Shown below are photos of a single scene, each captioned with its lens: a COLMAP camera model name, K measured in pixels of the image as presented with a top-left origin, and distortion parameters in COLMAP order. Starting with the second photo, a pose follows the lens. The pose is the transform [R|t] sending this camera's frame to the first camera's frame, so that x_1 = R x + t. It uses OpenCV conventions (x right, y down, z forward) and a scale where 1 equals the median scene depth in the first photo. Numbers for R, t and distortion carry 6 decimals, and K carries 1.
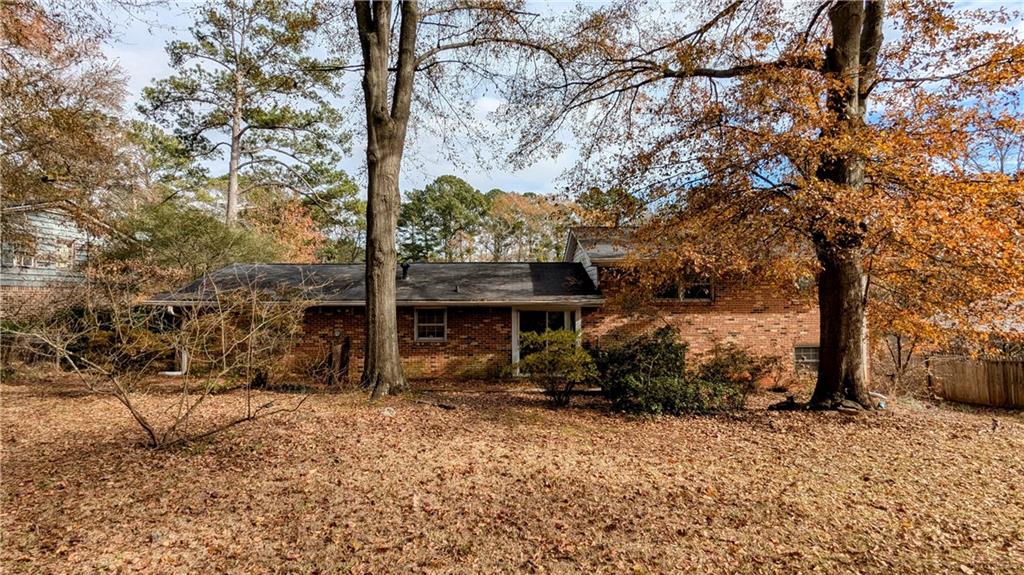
lens RADIAL K [[482.7, 0, 514.1], [0, 482.7, 291.5], [0, 0, 1]] dist [-0.000640, -0.001025]
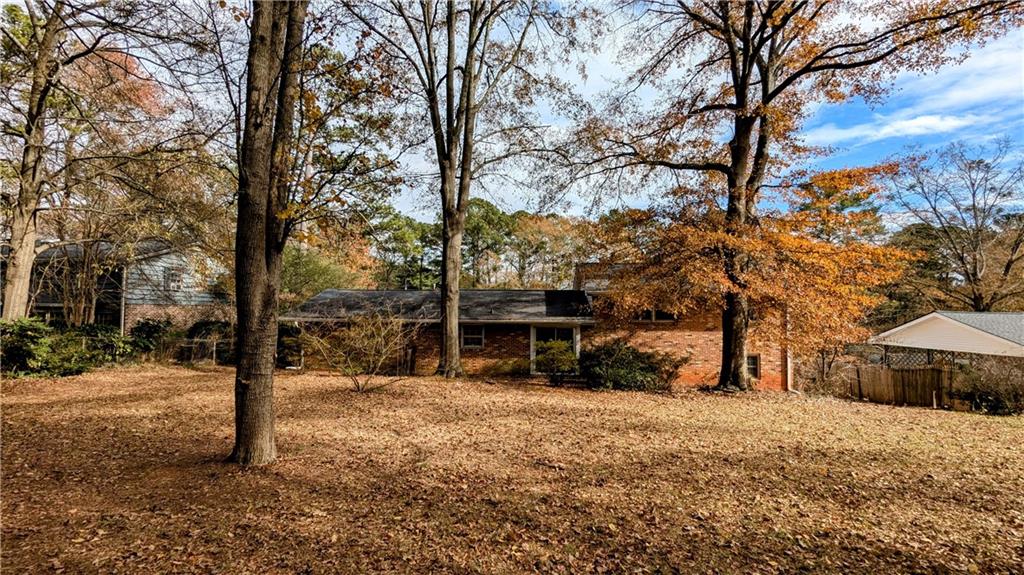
lens RADIAL K [[482.7, 0, 514.1], [0, 482.7, 291.5], [0, 0, 1]] dist [-0.000640, -0.001025]
pose [[0.998688, 0.008774, -0.050458, 0.017288], [-0.010161, 0.999575, -0.027313, -0.024818], [0.050197, 0.027790, 0.998353, -0.402232]]
